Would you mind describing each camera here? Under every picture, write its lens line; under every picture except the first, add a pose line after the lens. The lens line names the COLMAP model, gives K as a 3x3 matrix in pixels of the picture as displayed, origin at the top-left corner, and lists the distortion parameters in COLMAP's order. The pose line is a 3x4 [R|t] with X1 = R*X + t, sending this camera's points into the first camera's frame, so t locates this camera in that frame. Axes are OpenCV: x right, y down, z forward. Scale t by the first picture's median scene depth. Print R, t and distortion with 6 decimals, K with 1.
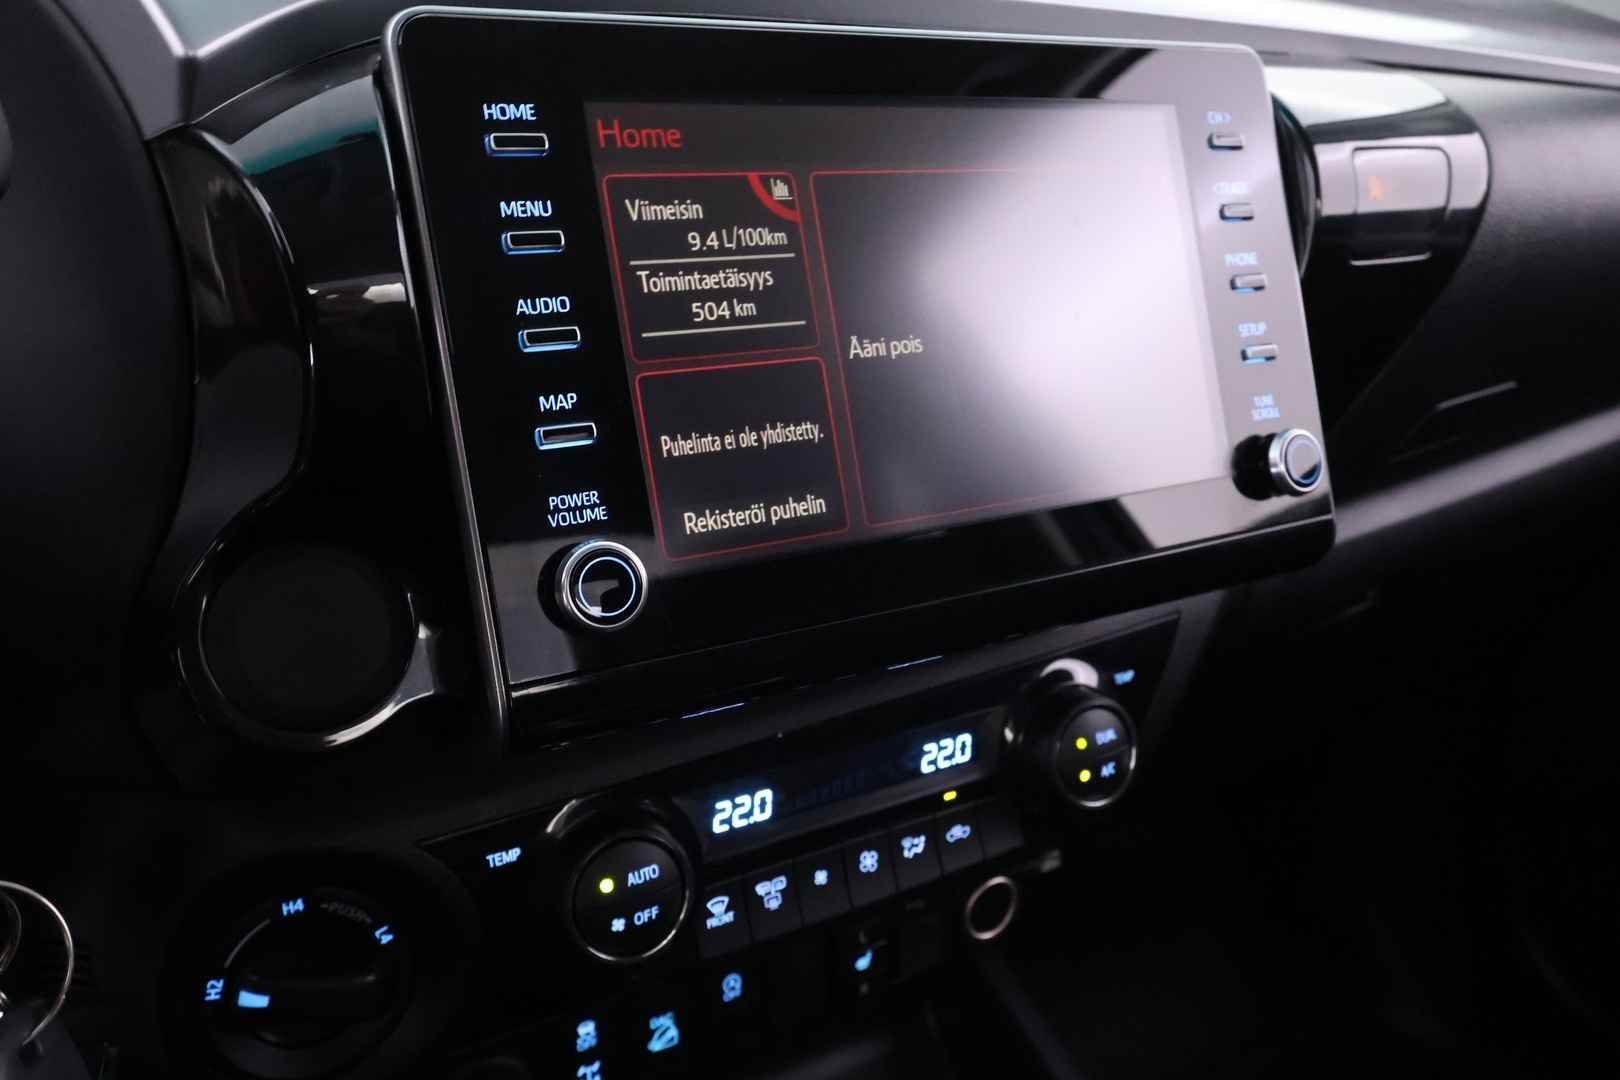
lens RADIAL K [[1260.4, 0, 813.8], [0, 1260.4, 547.4], [0, 0, 1]] dist [-0.003700, 0.006168]
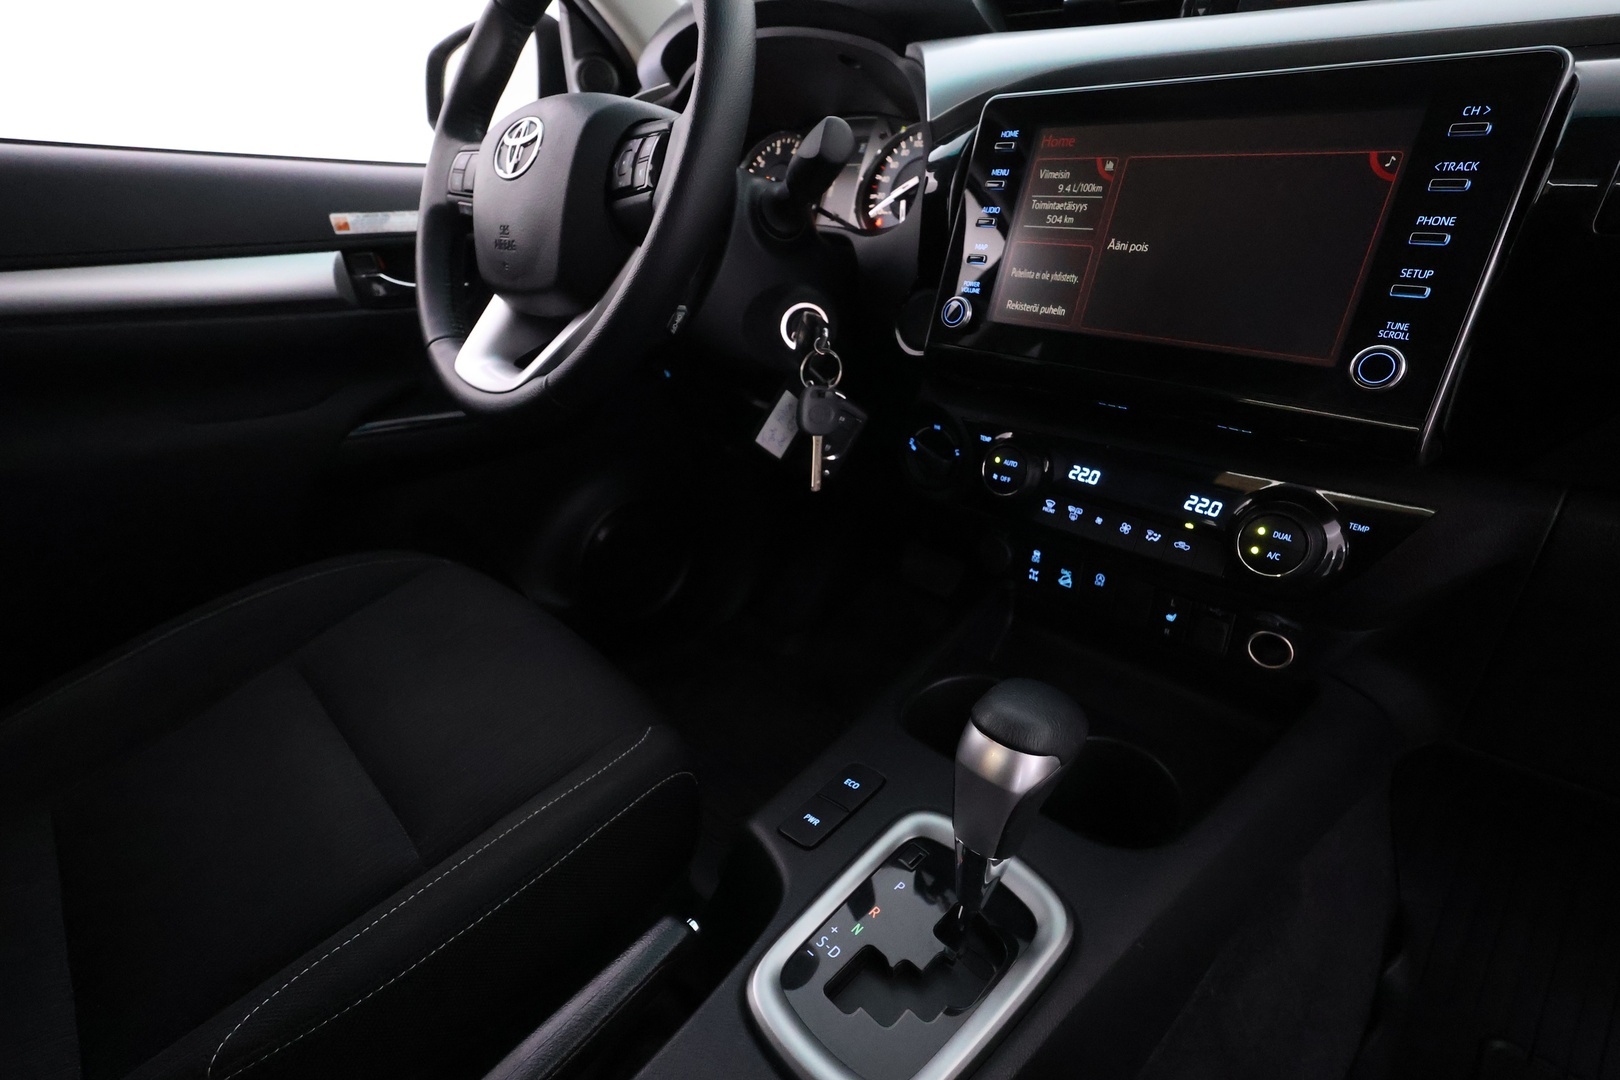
lens RADIAL K [[763.6, 0, 812.0], [0, 763.6, 543.1], [0, 0, 1]] dist [0.001038, 0.000239]
pose [[0.252687, 0.420010, -0.871631, 1.286340], [-0.286638, 0.892922, 0.347172, -0.009602], [0.924115, 0.162117, 0.346020, 0.166261]]
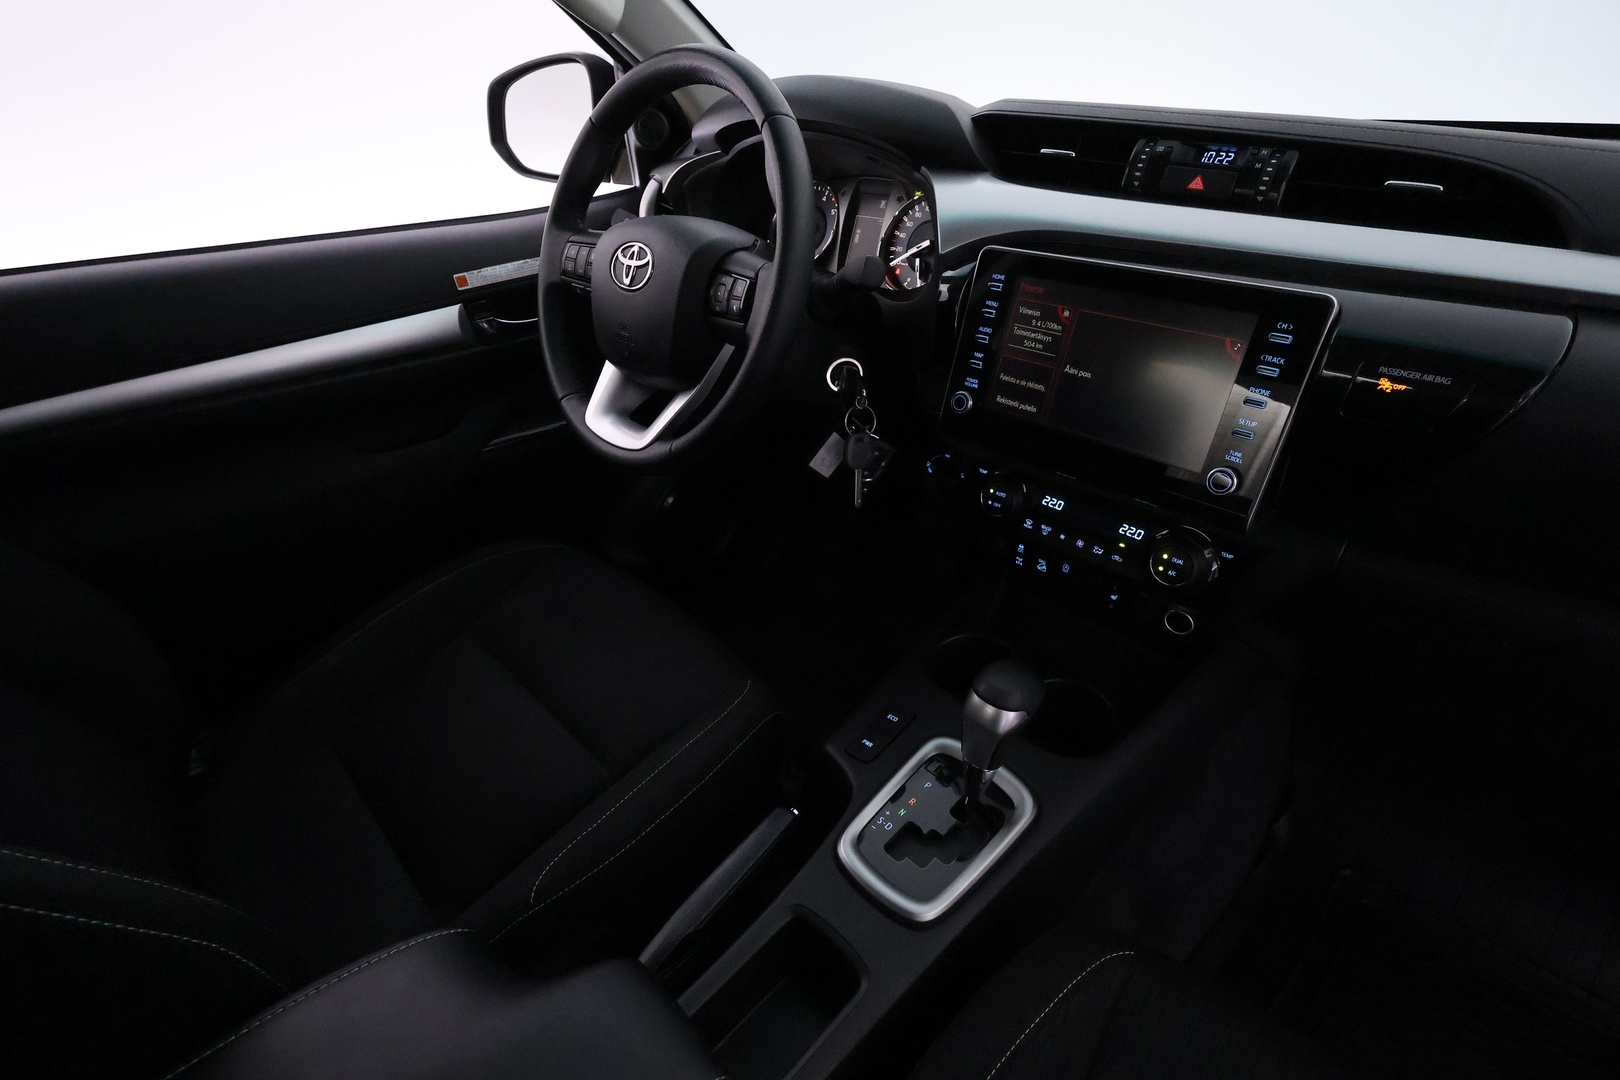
lens RADIAL K [[748.0, 0, 810.0], [0, 748.0, 544.4], [0, 0, 1]] dist [-0.002062, 0.000236]
pose [[0.258403, 0.527705, -0.809170, 1.656403], [-0.252176, 0.845422, 0.470817, -0.518987], [0.932542, 0.082393, 0.351534, -0.226017]]
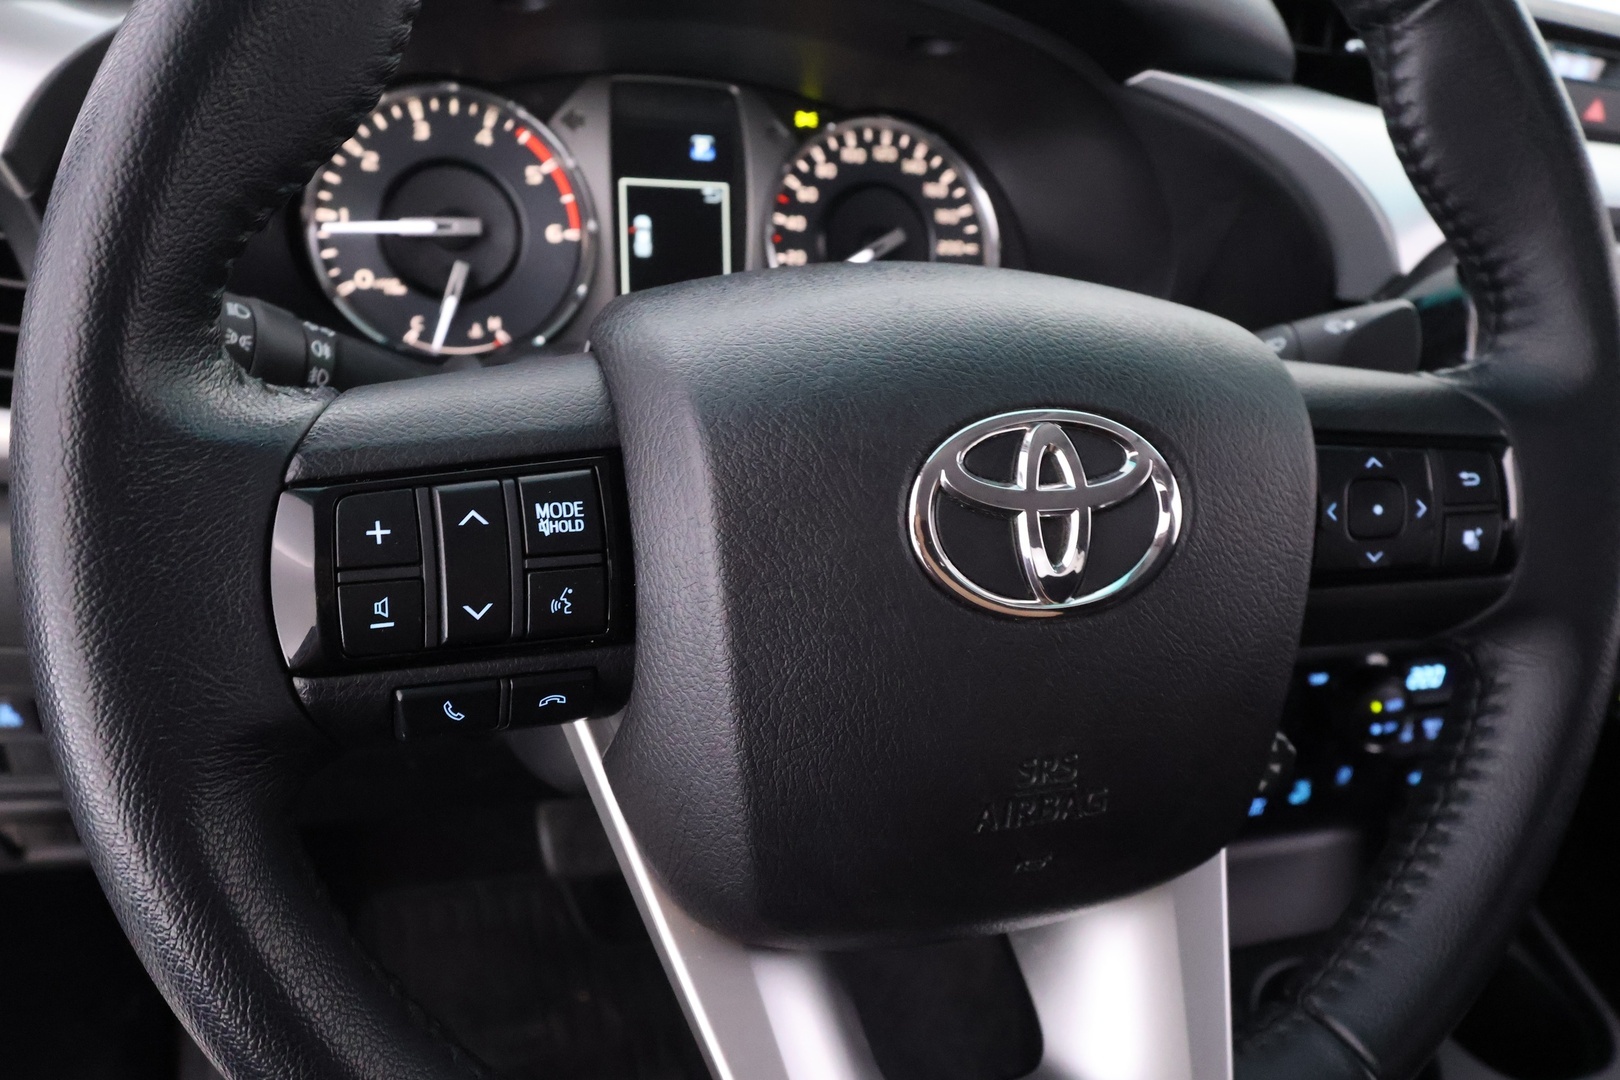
lens RADIAL K [[1260.4, 0, 824.7], [0, 1260.4, 551.1], [0, 0, 1]] dist [-0.003700, 0.006168]
pose [[0.974090, 0.199509, -0.106514, -0.858008], [-0.179748, 0.968777, 0.170768, -0.115741], [0.137258, -0.147198, 0.979537, -0.884247]]
